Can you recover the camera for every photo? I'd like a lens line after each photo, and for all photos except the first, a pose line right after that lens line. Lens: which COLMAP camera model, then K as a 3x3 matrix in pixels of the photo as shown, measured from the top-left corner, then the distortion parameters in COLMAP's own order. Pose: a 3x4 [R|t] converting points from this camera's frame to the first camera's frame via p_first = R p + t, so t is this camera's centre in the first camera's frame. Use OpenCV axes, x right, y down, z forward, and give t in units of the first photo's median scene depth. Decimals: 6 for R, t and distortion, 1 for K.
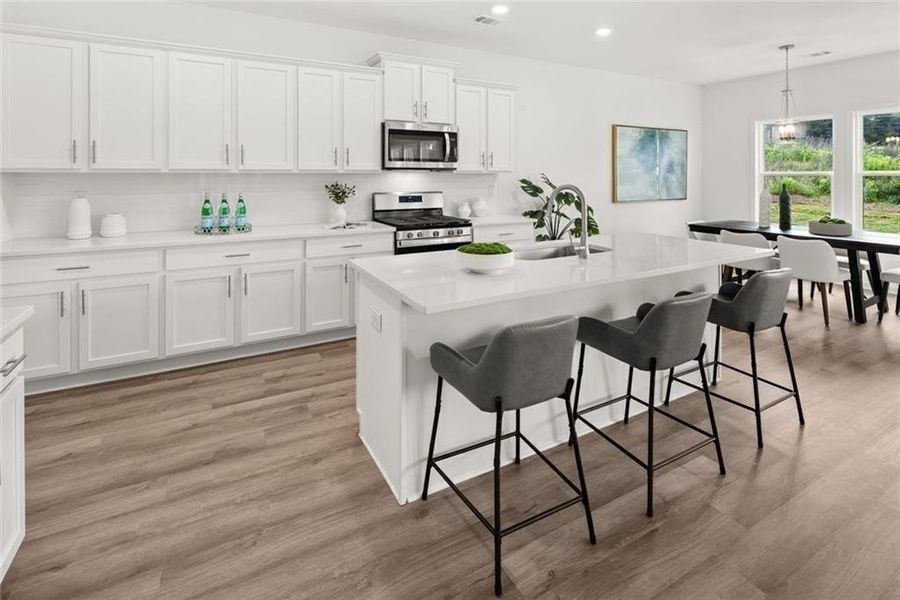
lens RADIAL K [[432.7, 0, 445.5], [0, 432.7, 300.3], [0, 0, 1]] dist [-0.005969, -0.000459]
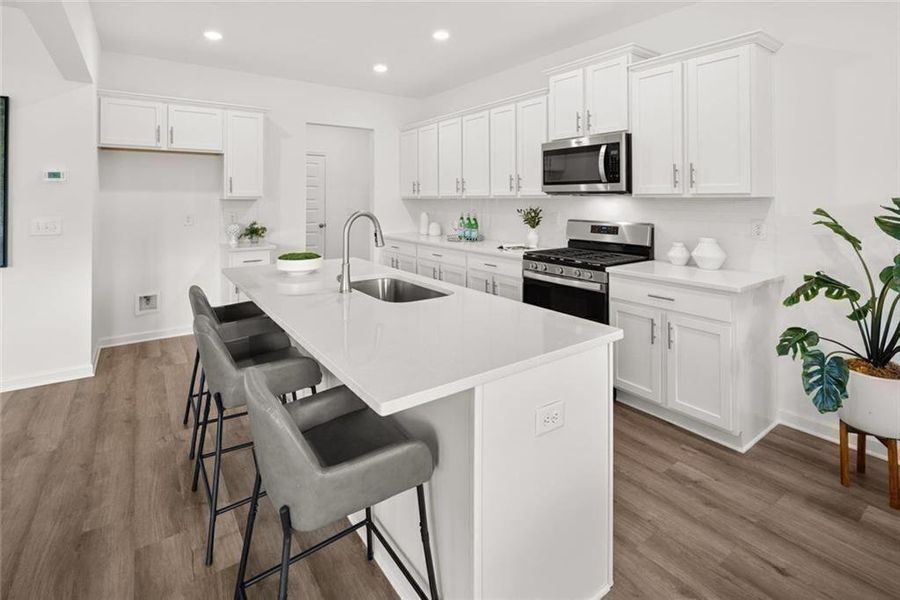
lens RADIAL K [[464.0, 0, 452.8], [0, 464.0, 313.2], [0, 0, 1]] dist [0.002420, 0.000380]
pose [[0.069275, 0.235833, -0.969321, 0.881826], [-0.274979, 0.938528, 0.208689, -0.218685], [0.958951, 0.252086, 0.129865, 0.753662]]
